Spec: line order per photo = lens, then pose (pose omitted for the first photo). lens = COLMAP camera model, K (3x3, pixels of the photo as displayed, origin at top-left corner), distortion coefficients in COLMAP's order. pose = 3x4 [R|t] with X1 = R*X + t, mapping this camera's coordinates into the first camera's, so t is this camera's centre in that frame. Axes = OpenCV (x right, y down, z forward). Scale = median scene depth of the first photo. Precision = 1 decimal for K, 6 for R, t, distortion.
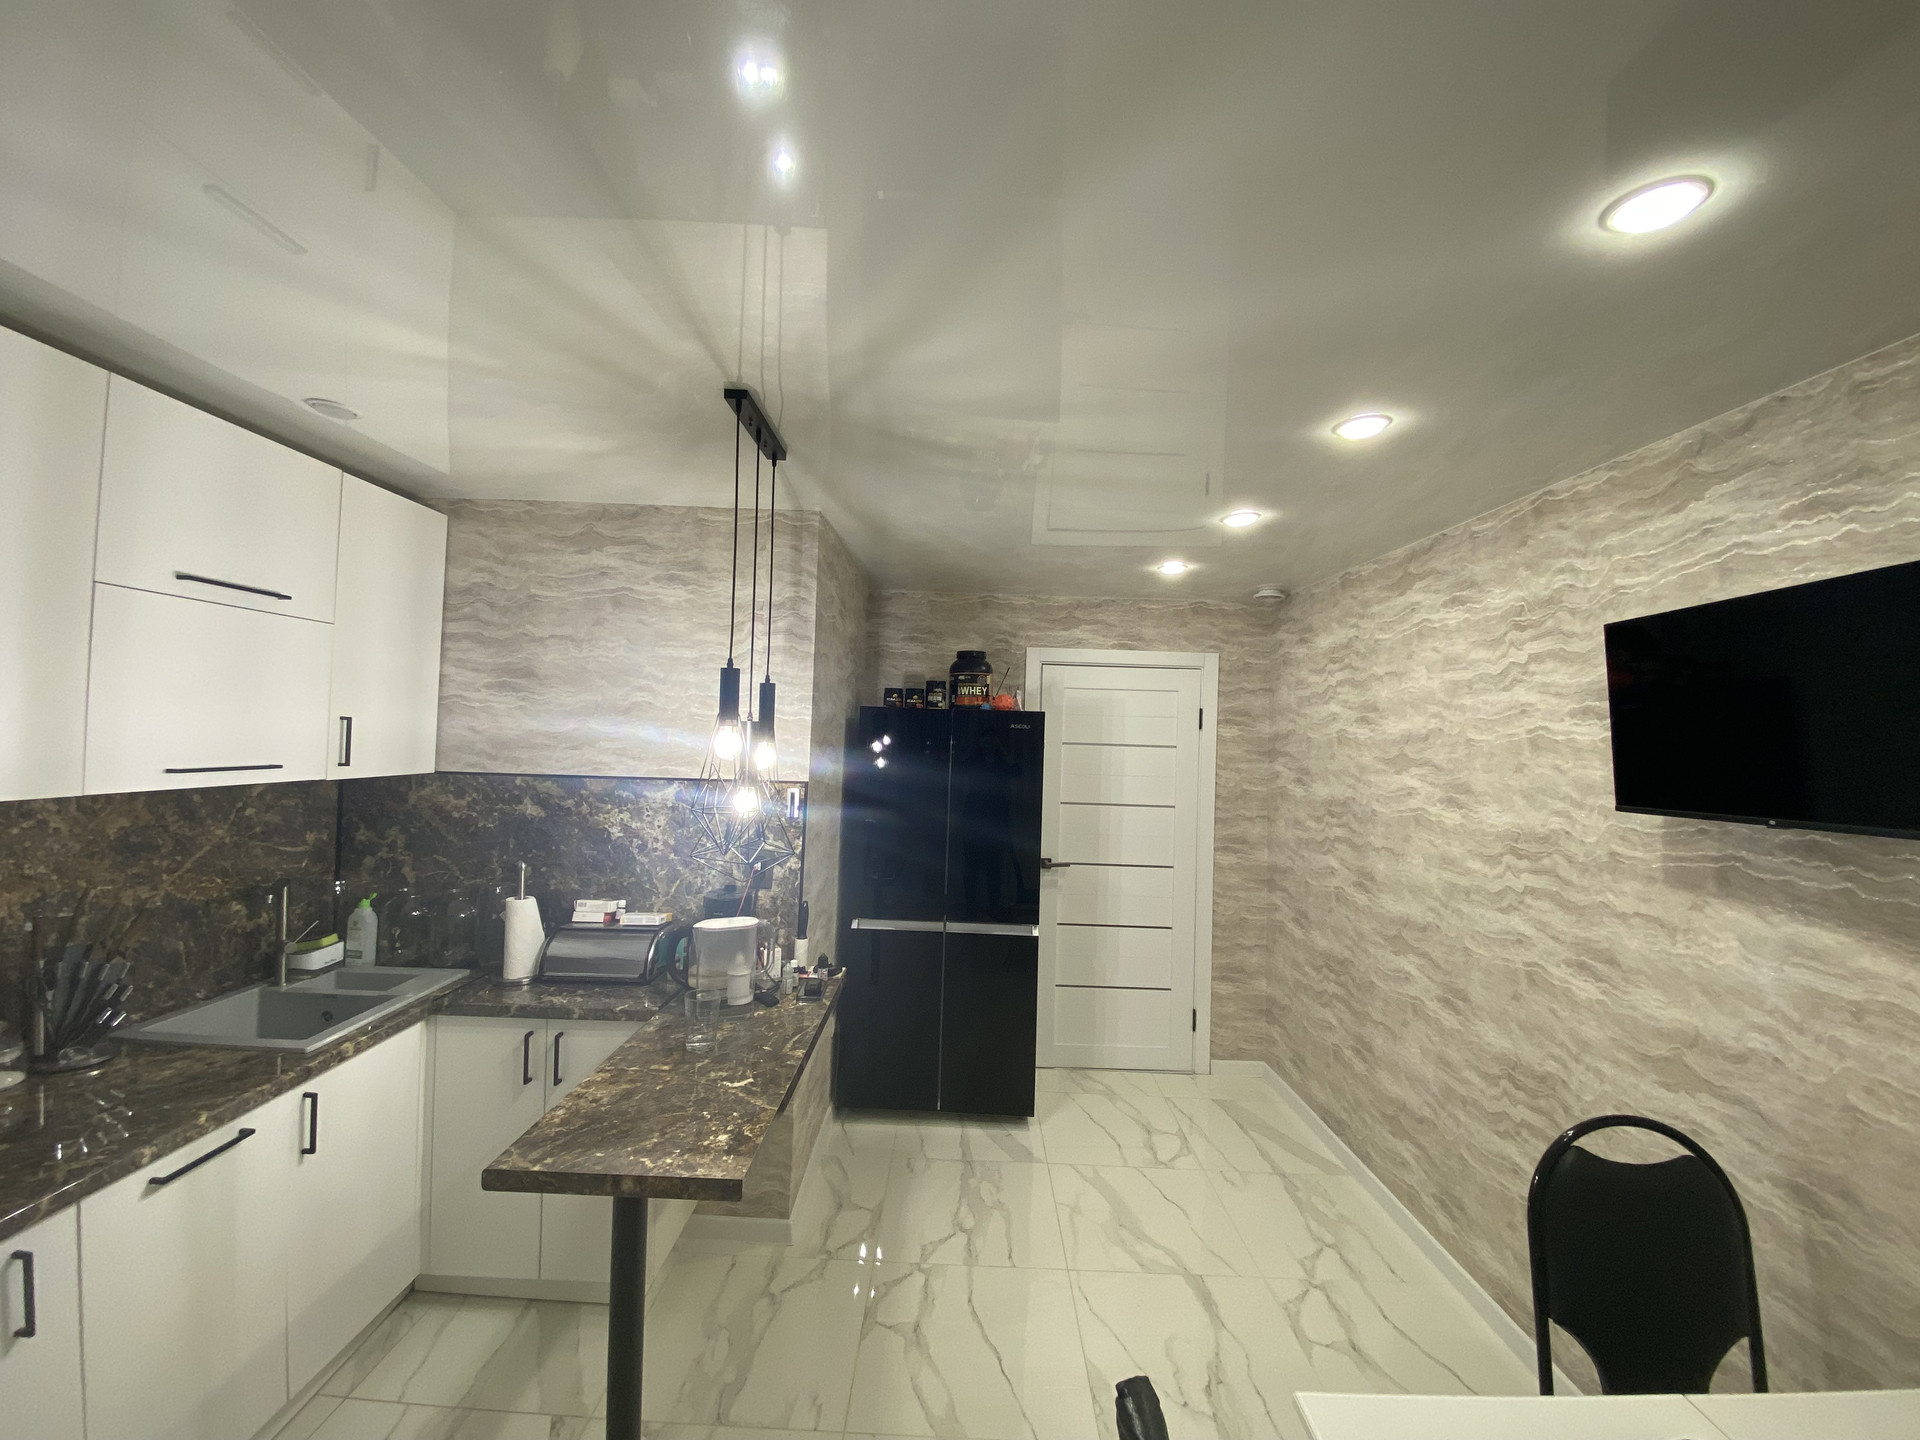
lens RADIAL K [[776.1, 0, 939.3], [0, 776.1, 719.4], [0, 0, 1]] dist [0.007769, -0.014021]
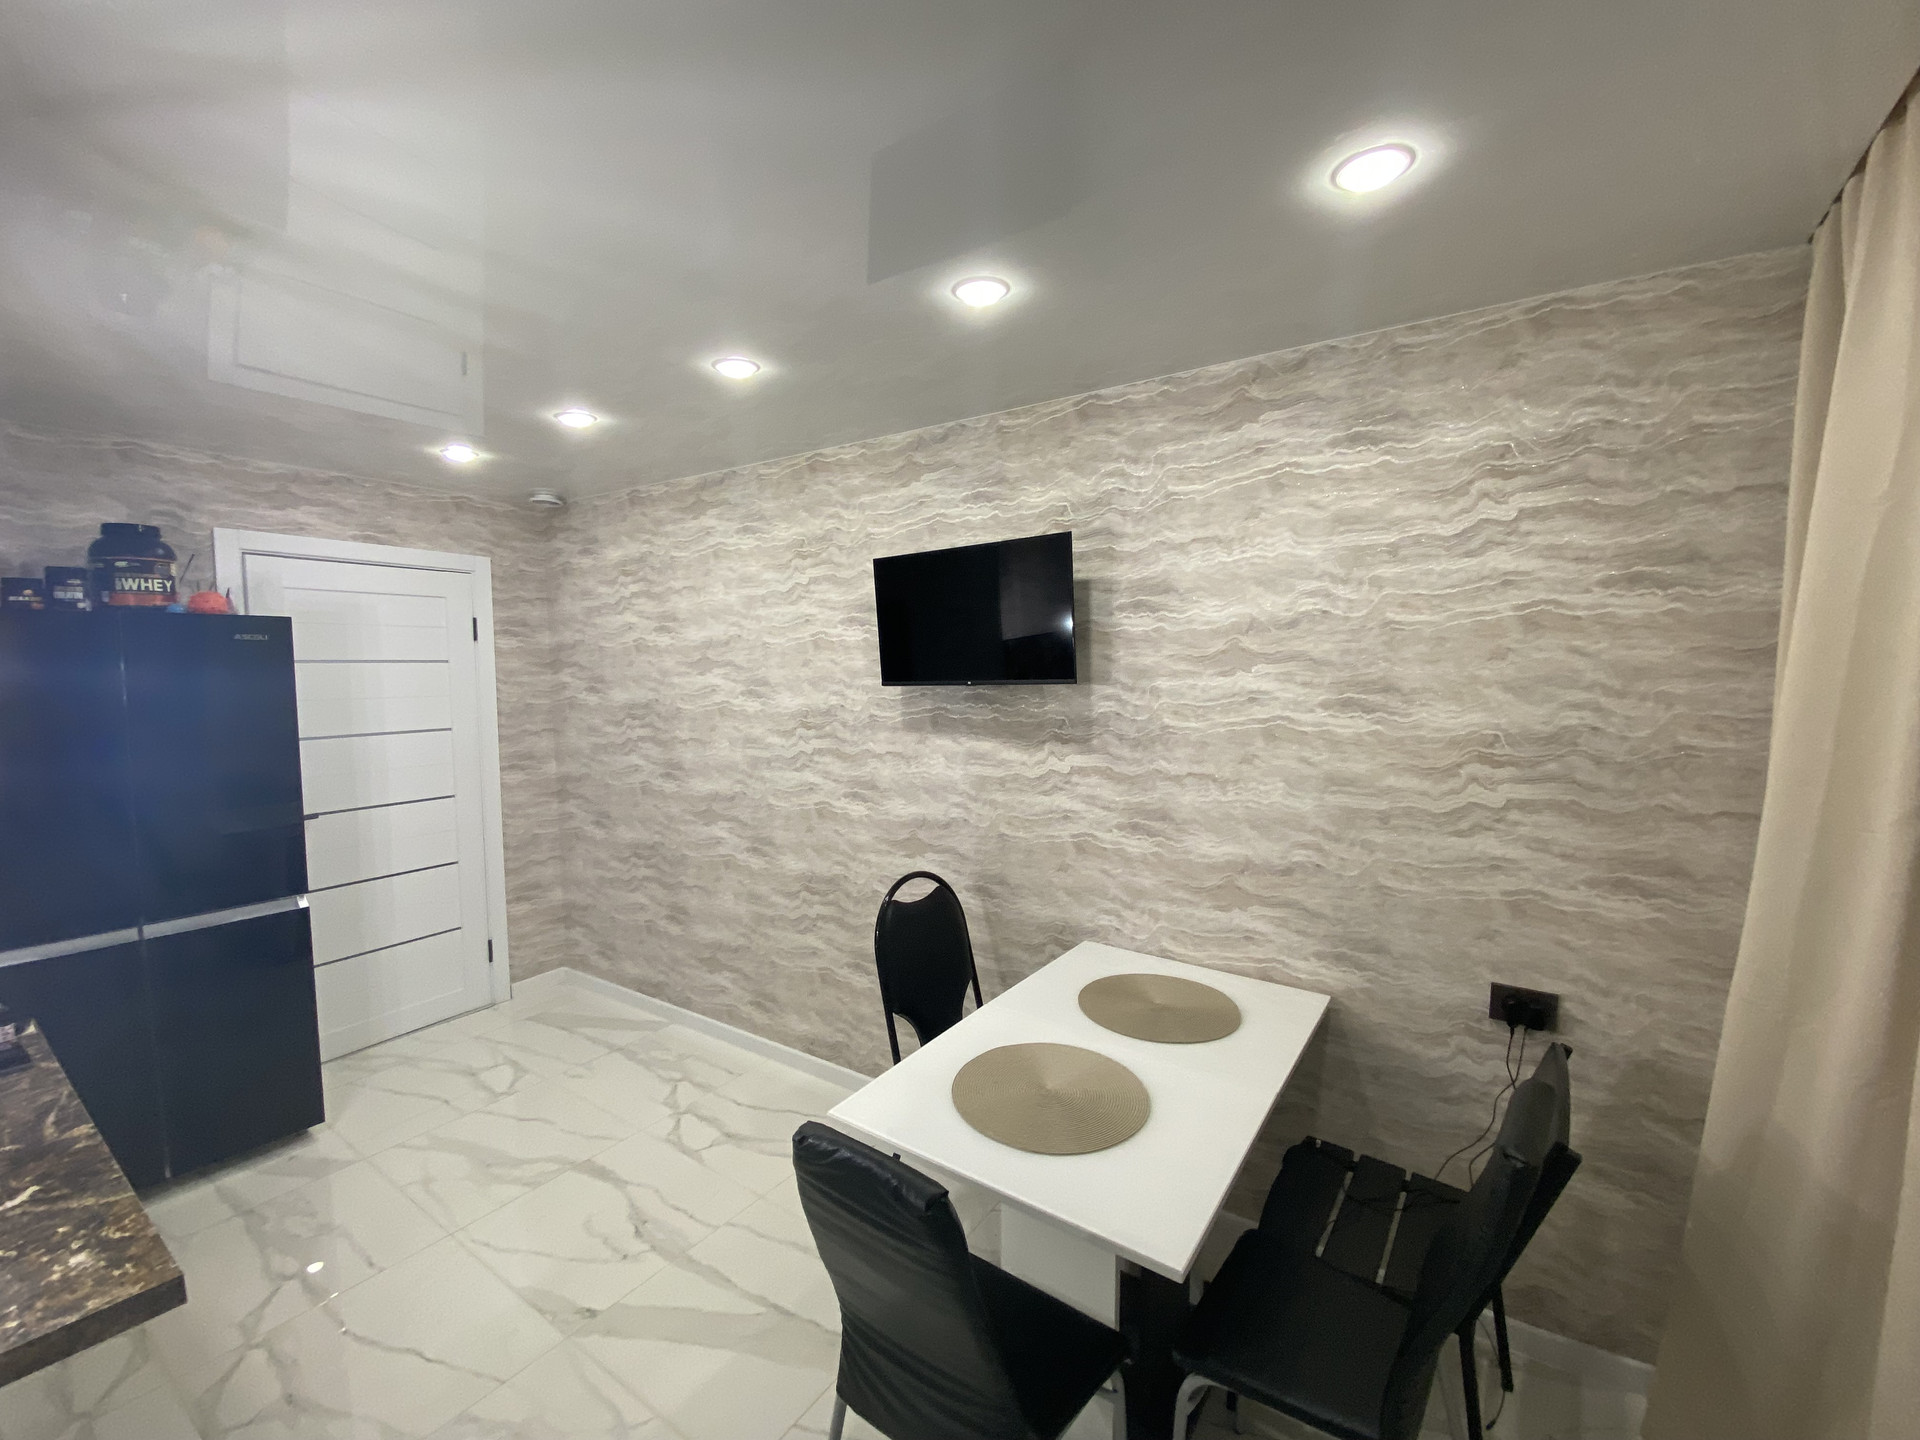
lens RADIAL K [[776.1, 0, 968.7], [0, 776.1, 720.5], [0, 0, 1]] dist [0.007769, -0.014021]
pose [[0.531833, -0.092661, 0.841765, -0.247128], [0.004223, 0.994274, 0.106781, 0.021218], [-0.846839, -0.053235, 0.529179, 0.048305]]
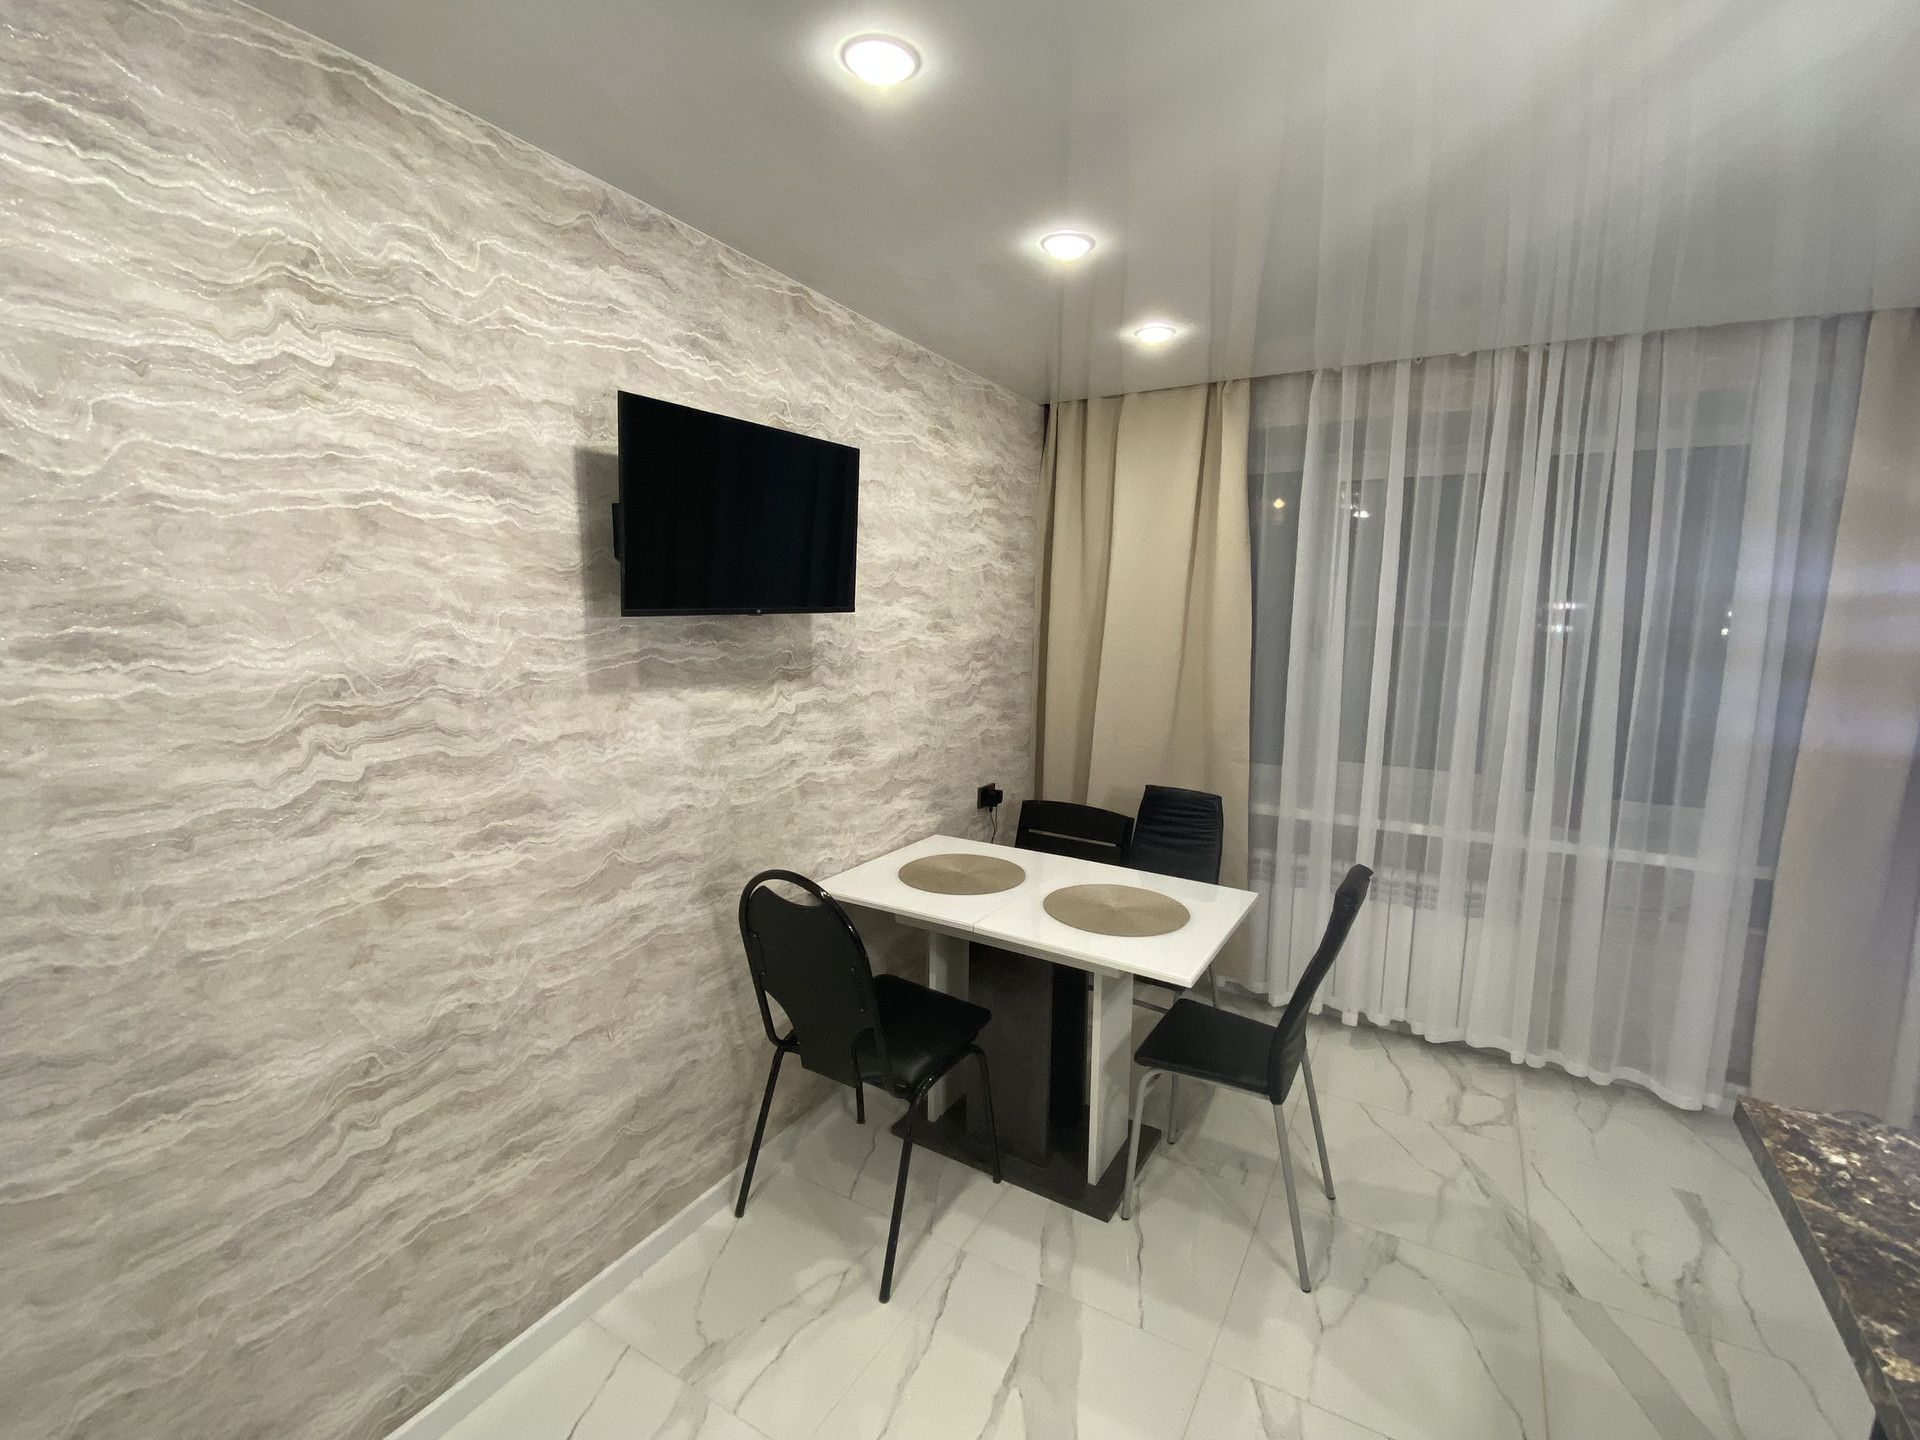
lens RADIAL K [[851.0, 0, 916.2], [0, 851.0, 714.7], [0, 0, 1]] dist [-0.032068, -0.002174]
pose [[-0.867358, -0.117426, 0.483633, 0.093324], [-0.063265, 0.989898, 0.126887, 0.069620], [-0.493647, 0.079460, -0.866025, 1.351863]]
